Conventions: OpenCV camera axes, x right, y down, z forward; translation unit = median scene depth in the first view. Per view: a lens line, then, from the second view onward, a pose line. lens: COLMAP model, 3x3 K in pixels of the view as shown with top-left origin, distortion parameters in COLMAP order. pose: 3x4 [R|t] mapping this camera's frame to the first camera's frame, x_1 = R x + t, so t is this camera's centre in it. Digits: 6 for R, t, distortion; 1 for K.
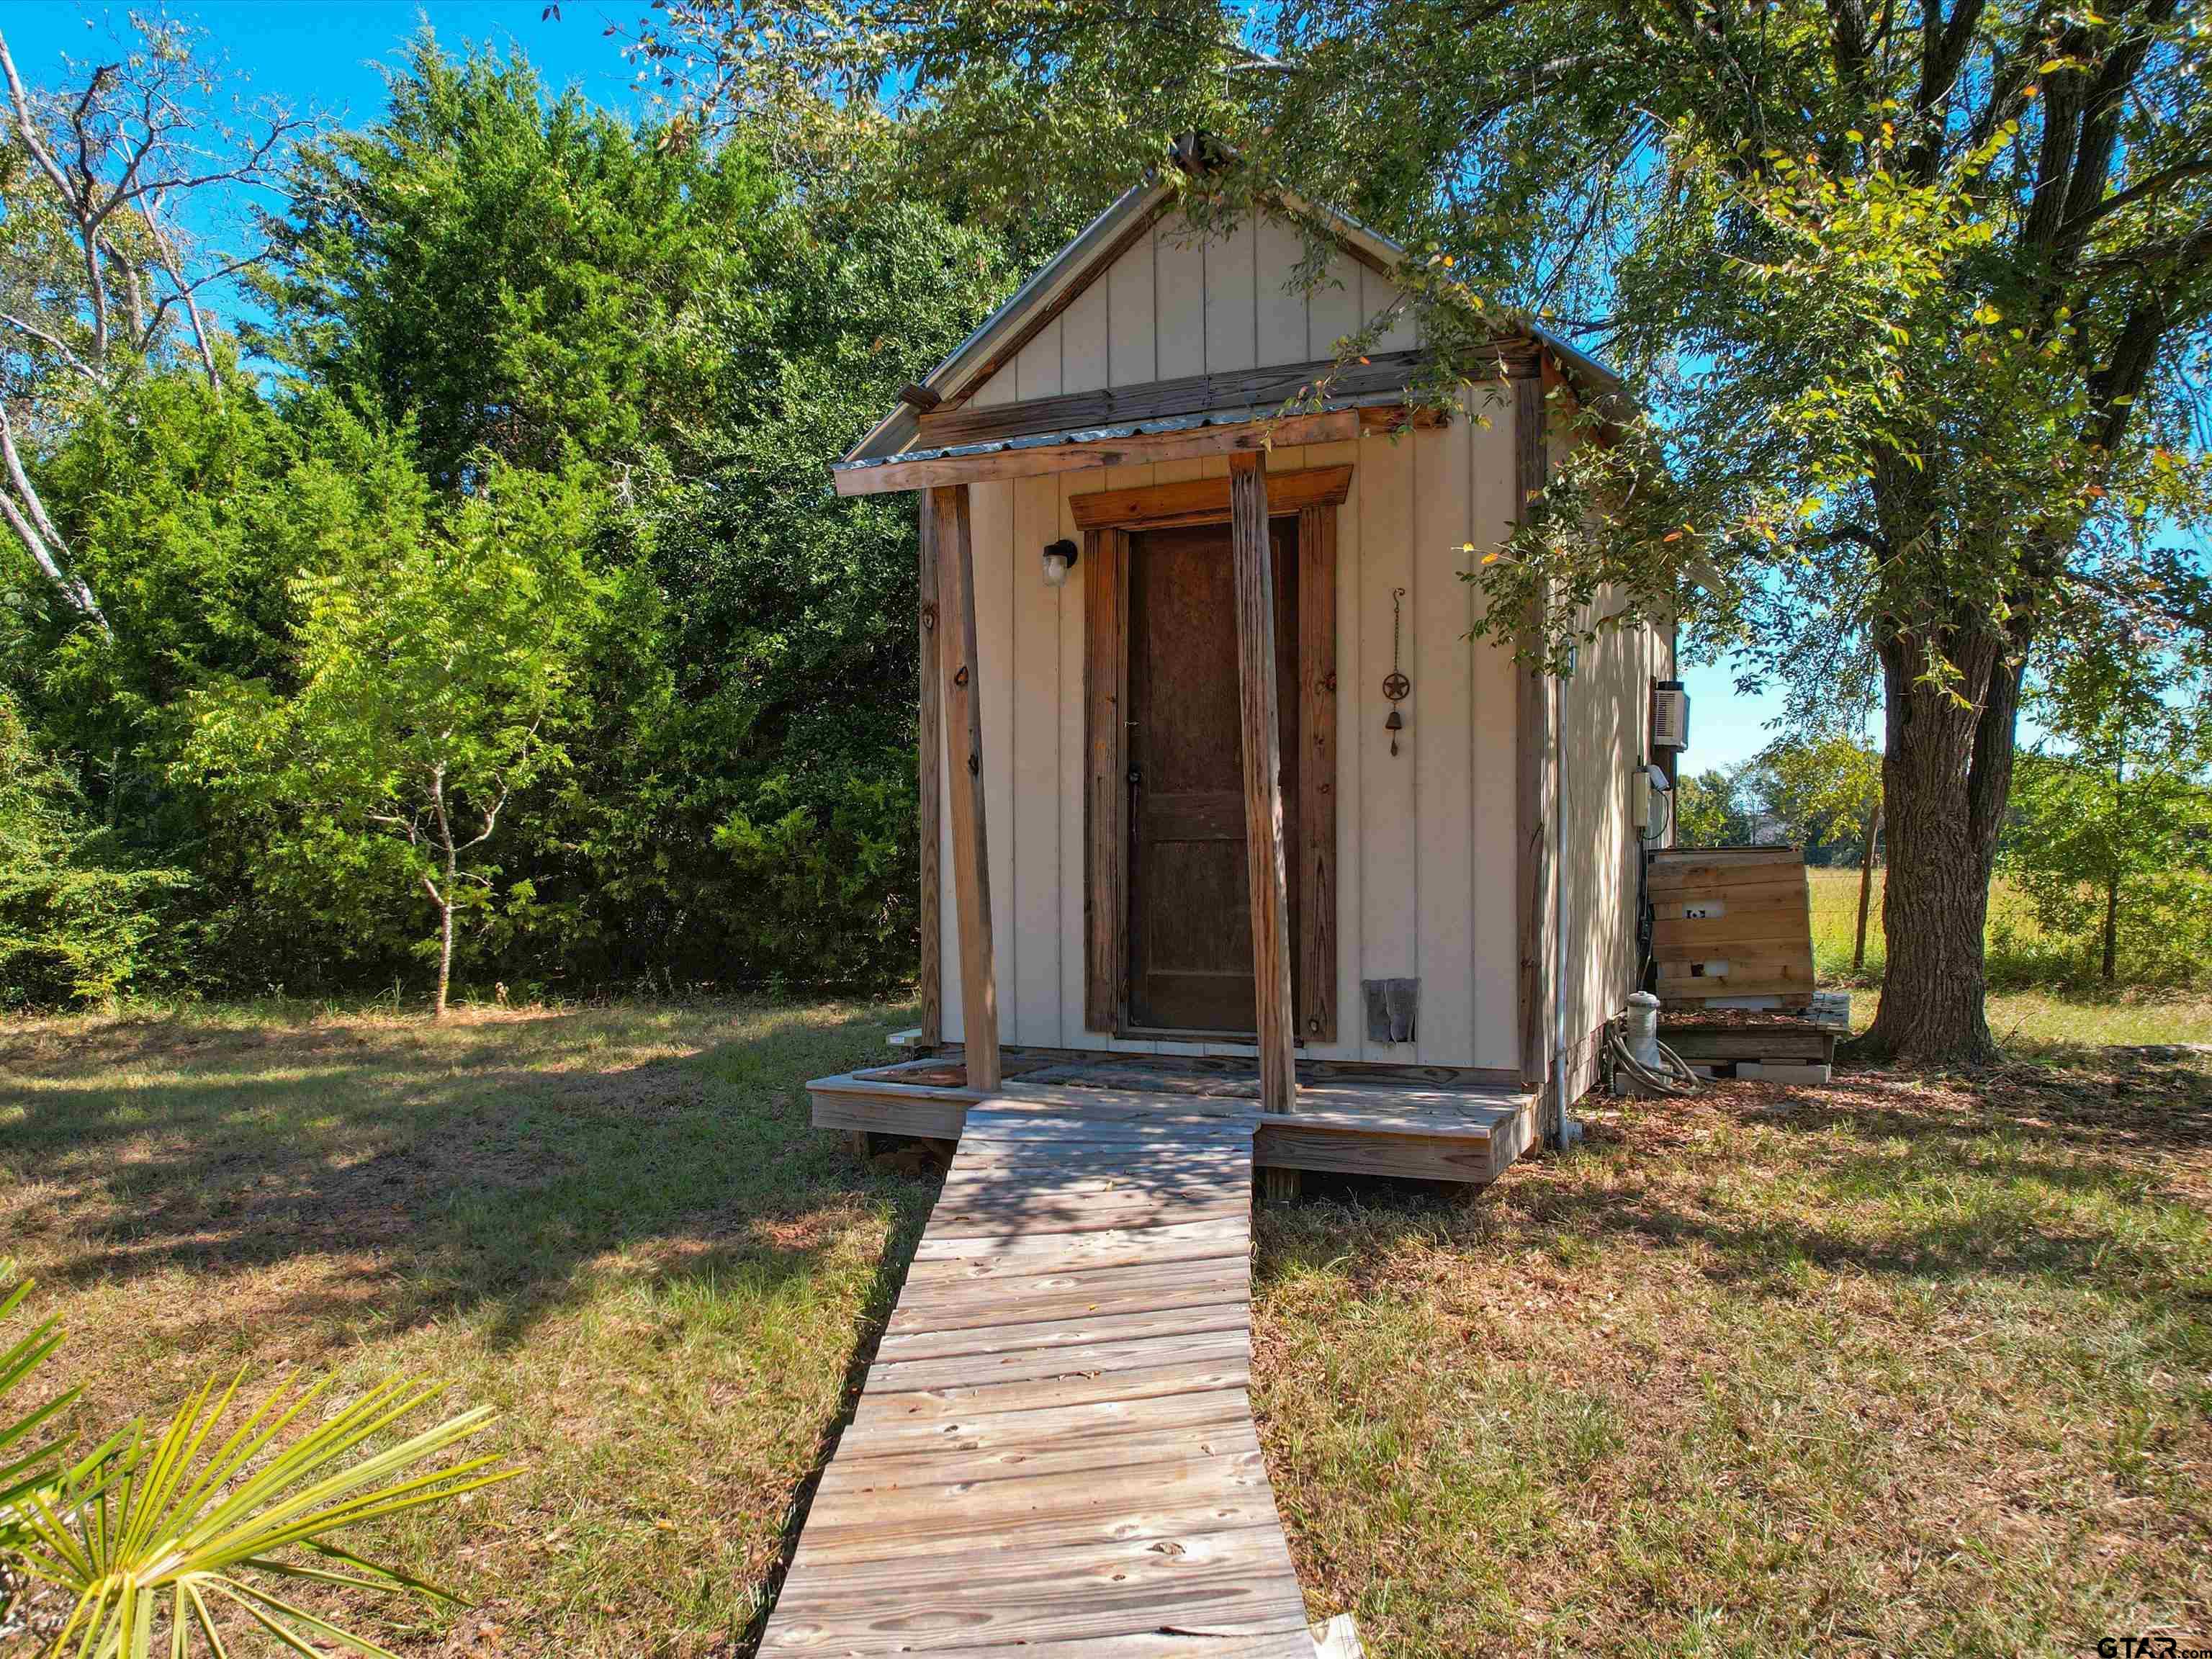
lens RADIAL K [[1523.0, 0, 1106.0], [0, 1523.0, 829.5], [0, 0, 1]] dist [0.000772, 0.000079]
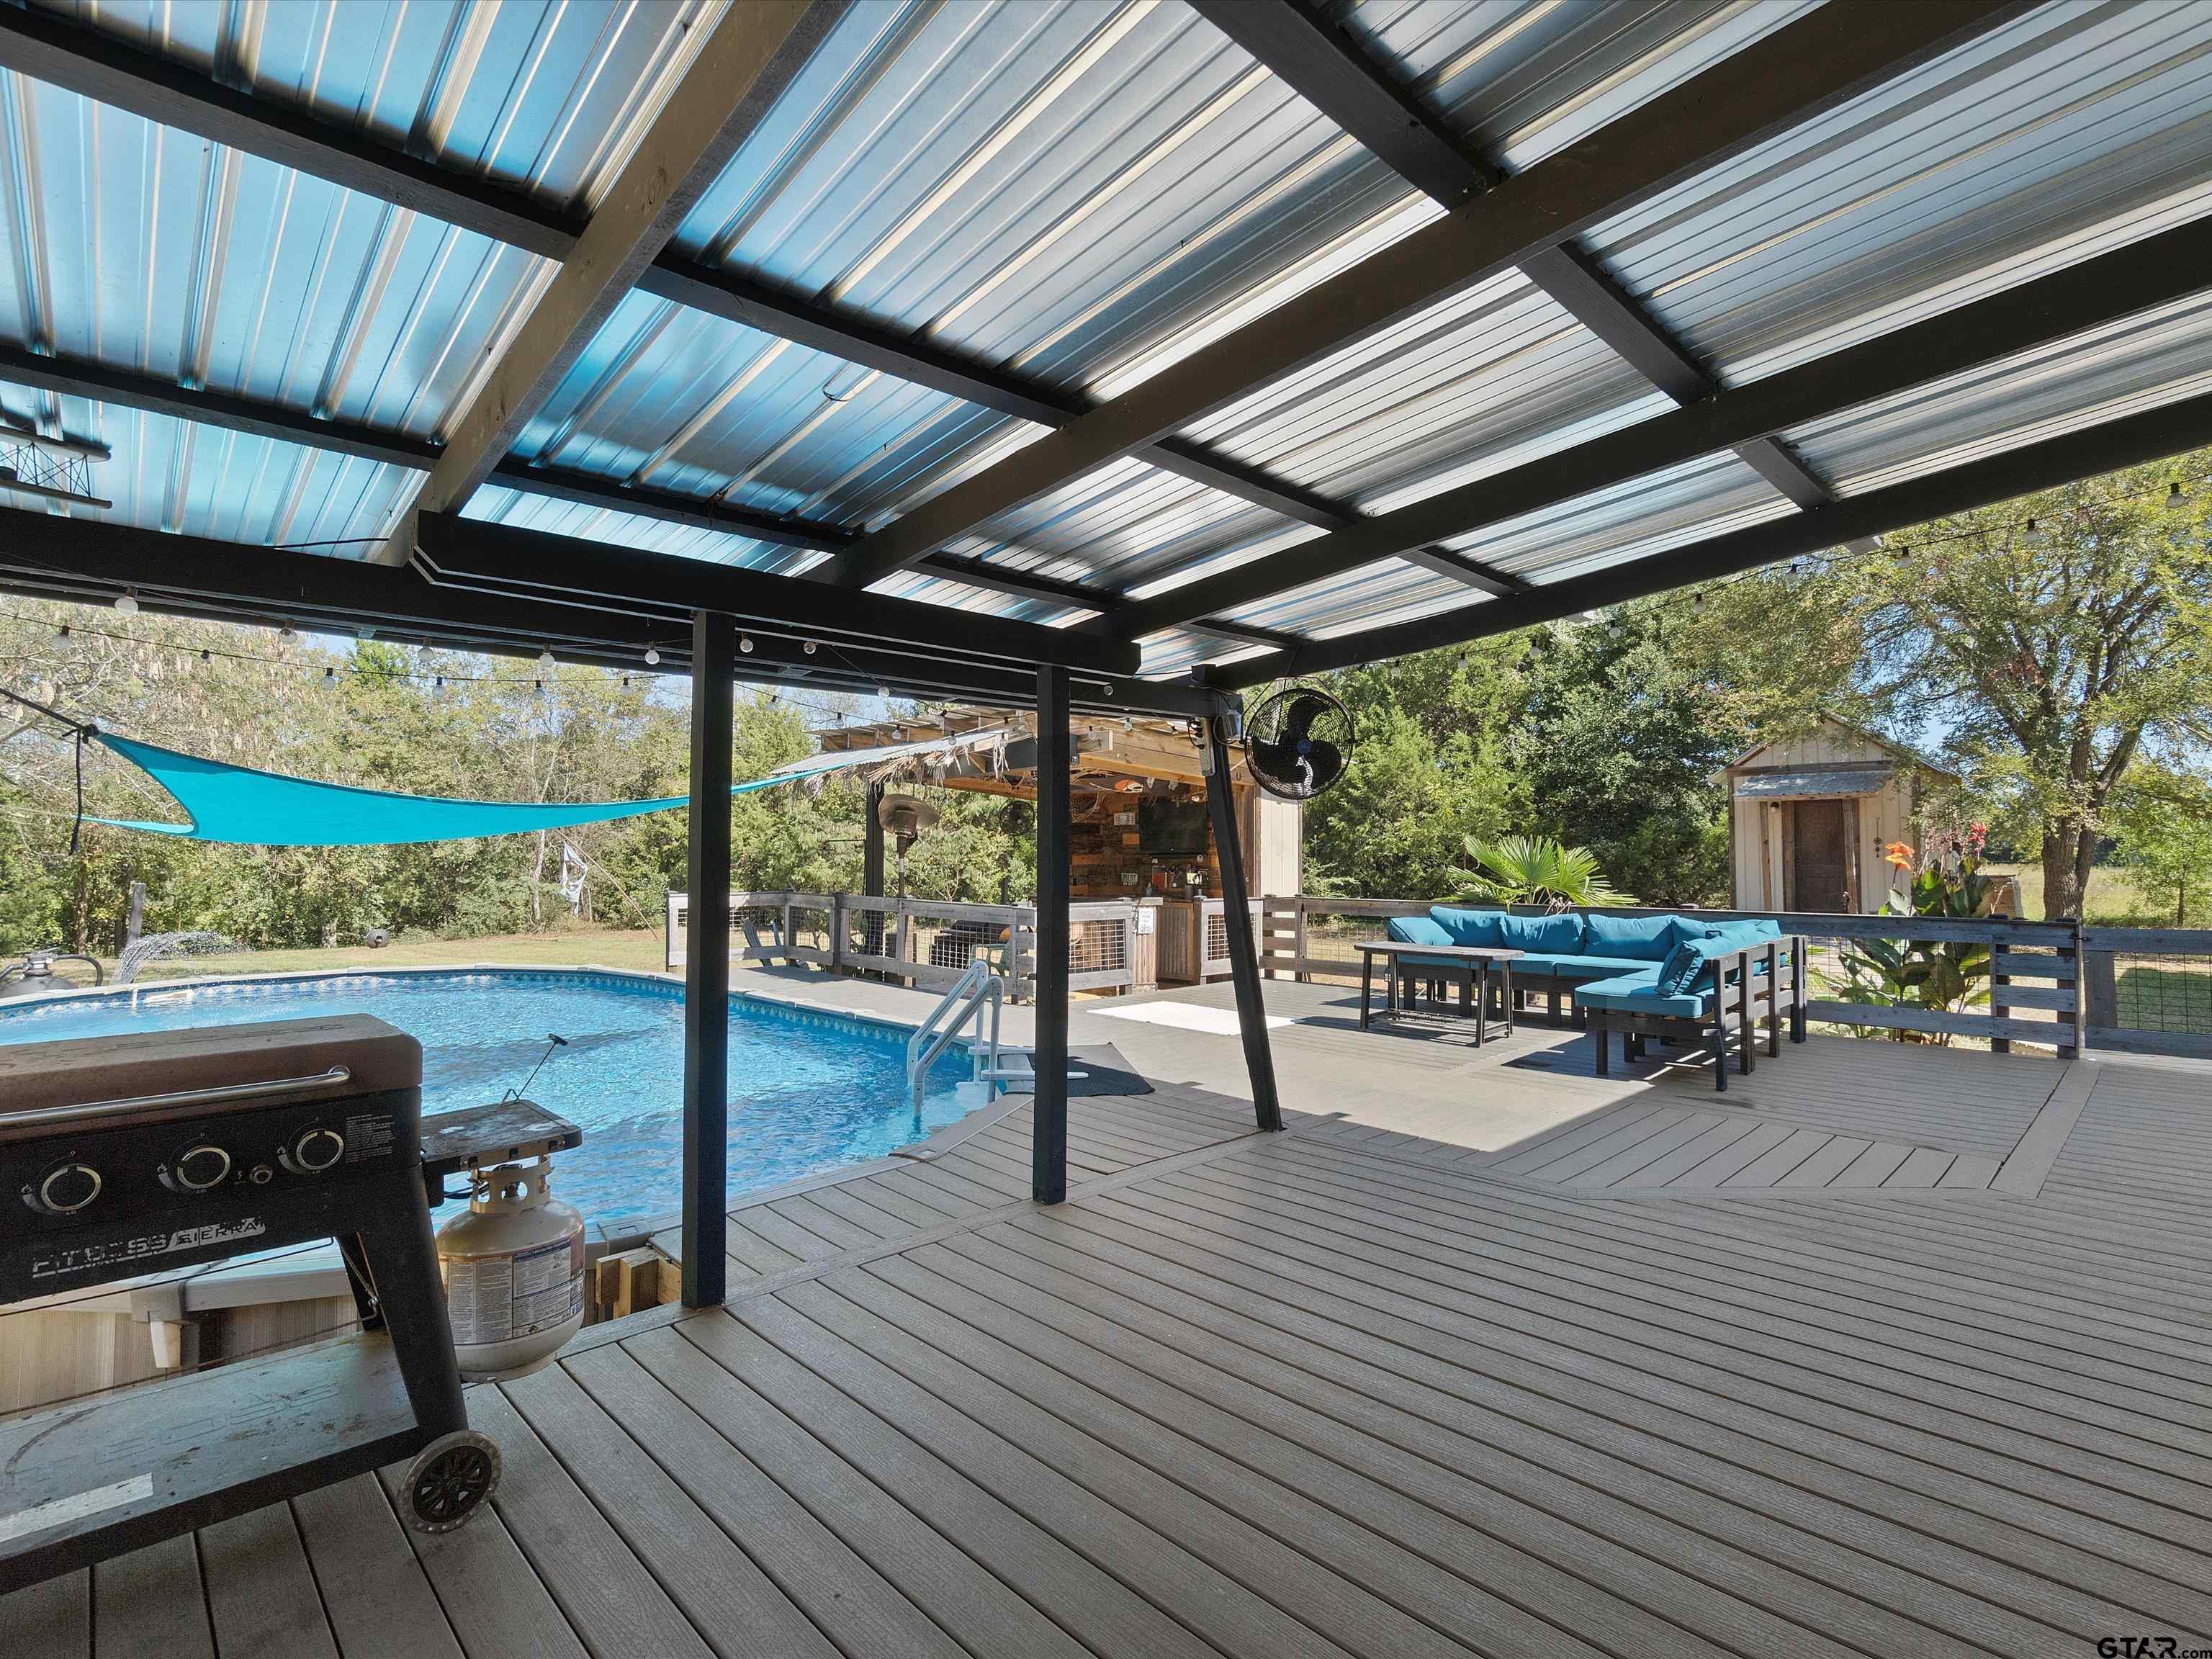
lens RADIAL K [[1053.7, 0, 1106.0], [0, 1053.7, 829.5], [0, 0, 1]] dist [0.000299, 0.000033]
pose [[0.920785, -0.009161, -0.389964, -0.572273], [0.004878, 0.999916, -0.011974, -0.093225], [0.390041, 0.009123, 0.920752, -2.251911]]
